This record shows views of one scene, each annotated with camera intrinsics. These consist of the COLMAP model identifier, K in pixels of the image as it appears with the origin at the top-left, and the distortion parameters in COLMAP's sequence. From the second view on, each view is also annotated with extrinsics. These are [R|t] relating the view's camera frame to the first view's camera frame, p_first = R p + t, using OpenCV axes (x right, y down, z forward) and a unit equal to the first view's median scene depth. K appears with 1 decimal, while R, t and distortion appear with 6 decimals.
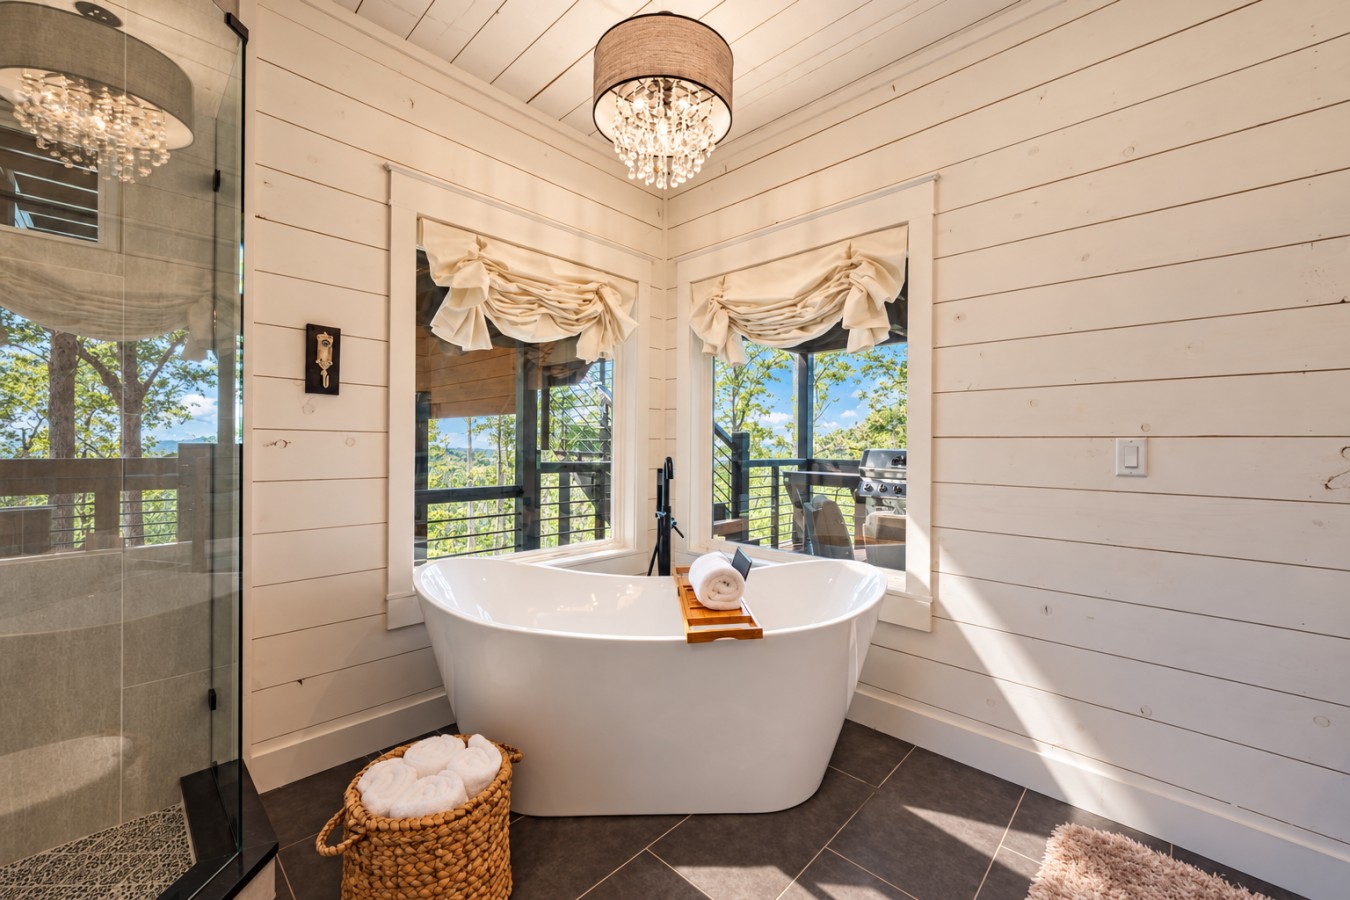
lens RADIAL K [[534.0, 0, 674.5], [0, 534.0, 442.6], [0, 0, 1]] dist [-0.000123, -0.000310]
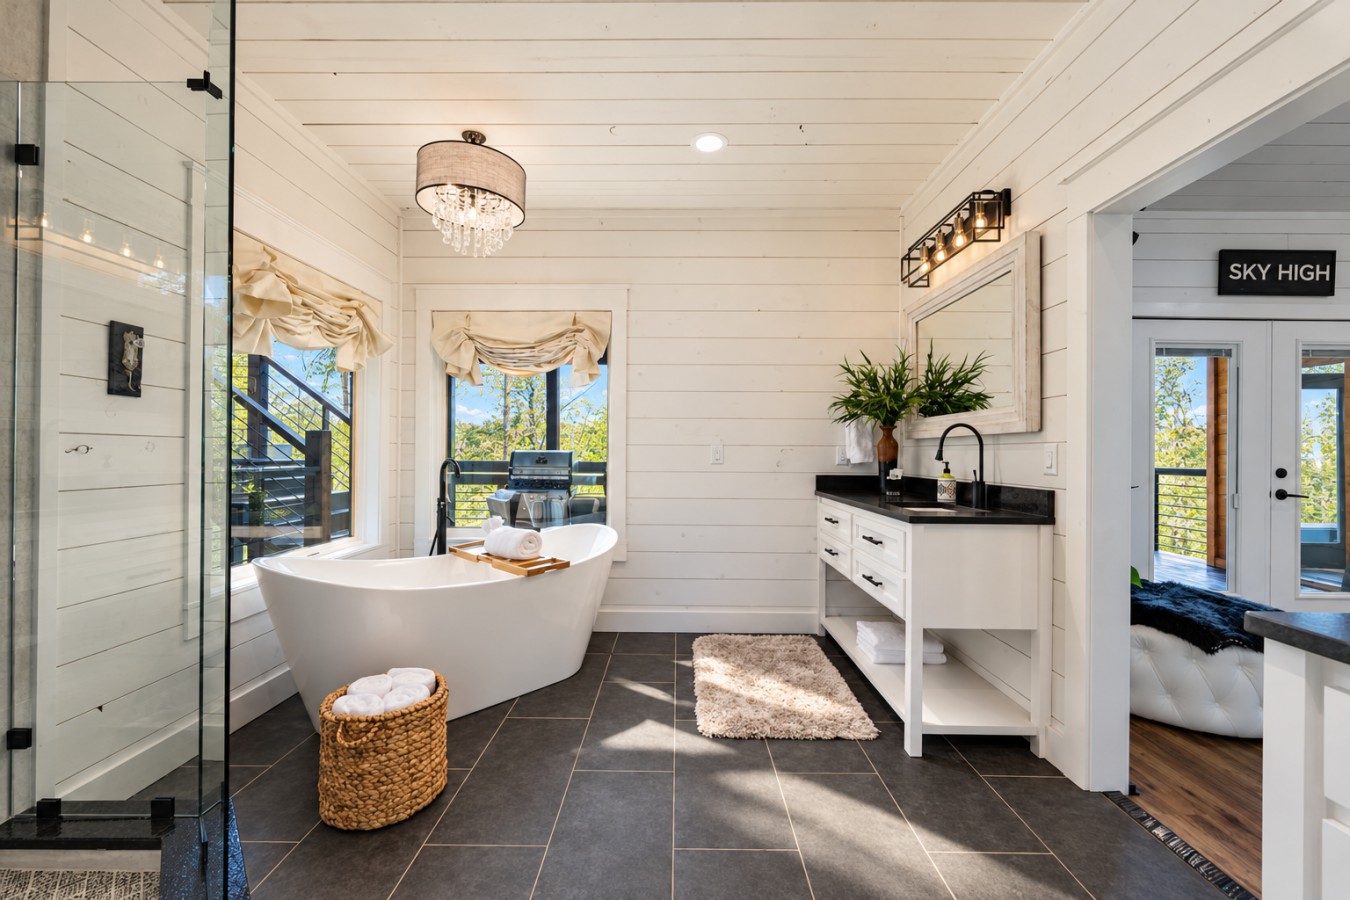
lens RADIAL K [[534.0, 0, 675.4], [0, 534.0, 446.7], [0, 0, 1]] dist [-0.000123, -0.000310]
pose [[0.725276, -0.000220, 0.688458, -0.561667], [-0.002736, 0.999991, 0.003202, -0.008118], [-0.688453, -0.004206, 0.725269, -0.318355]]
